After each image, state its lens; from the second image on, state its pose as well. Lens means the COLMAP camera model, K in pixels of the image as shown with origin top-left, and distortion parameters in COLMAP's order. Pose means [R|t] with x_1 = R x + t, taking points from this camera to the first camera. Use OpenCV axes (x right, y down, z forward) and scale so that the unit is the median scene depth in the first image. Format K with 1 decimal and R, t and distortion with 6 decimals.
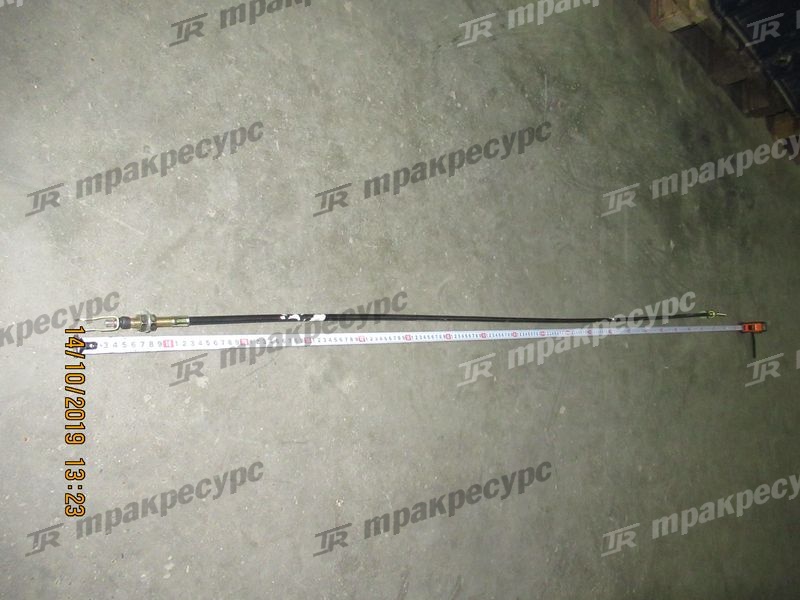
lens RADIAL K [[314.6, 0, 400.0], [0, 314.6, 300.0], [0, 0, 1]] dist [-0.000497, -0.000370]
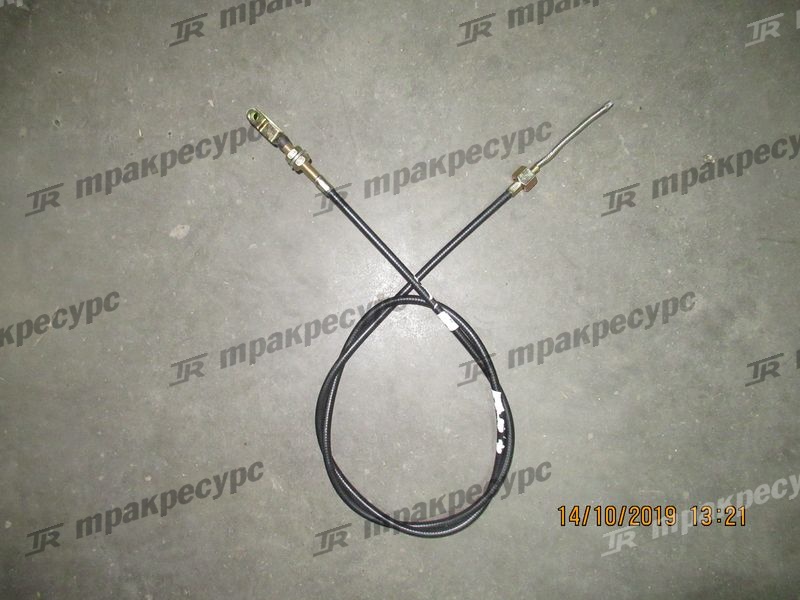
lens RADIAL K [[314.6, 0, 400.0], [0, 314.6, 300.0], [0, 0, 1]] dist [-0.000497, -0.000370]
pose [[1.000000, 0.000116, -0.000364, -0.915661], [-0.000116, 1.000000, -0.000004, -0.000025], [0.000364, 0.000004, 1.000000, 0.000400]]
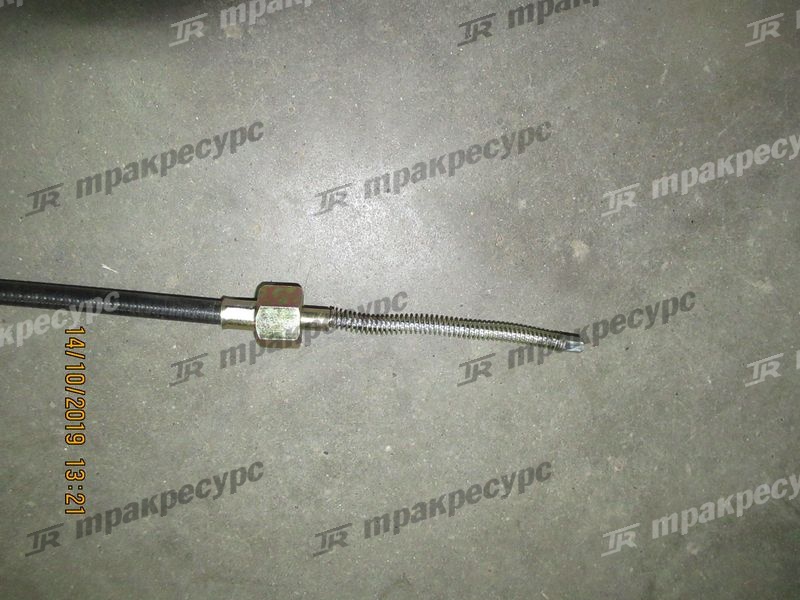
lens RADIAL K [[314.6, 0, 400.0], [0, 314.6, 300.0], [0, 0, 1]] dist [-0.000497, -0.000370]
pose [[1.000000, 0.000299, -0.000215, -0.457889], [-0.000299, 1.000000, -0.000485, -0.539896], [0.000215, 0.000486, 1.000000, -0.000147]]
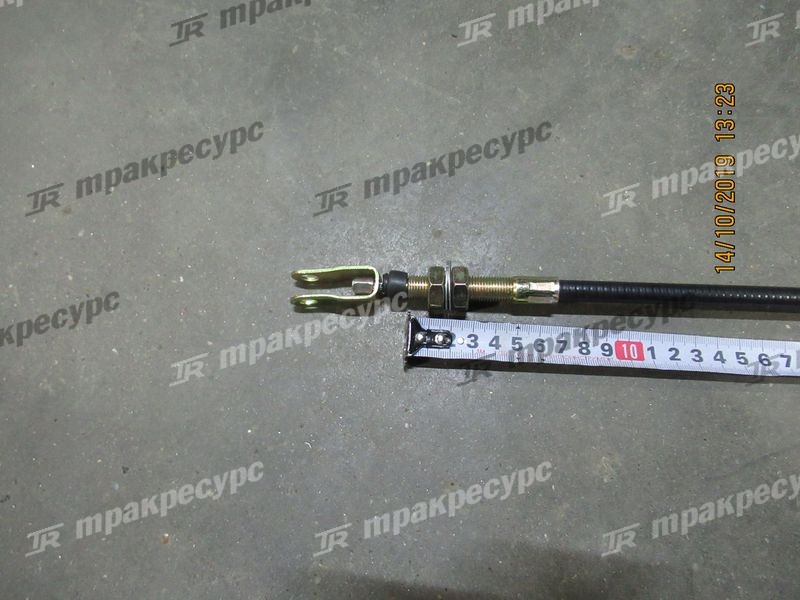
lens RADIAL K [[314.6, 0, 400.0], [0, 314.6, 300.0], [0, 0, 1]] dist [-0.000497, -0.000370]
pose [[0.999999, 0.000888, 0.001135, 1.374811], [-0.000887, 0.999999, -0.001108, -0.540650], [-0.001136, 0.001107, 0.999999, -0.001741]]
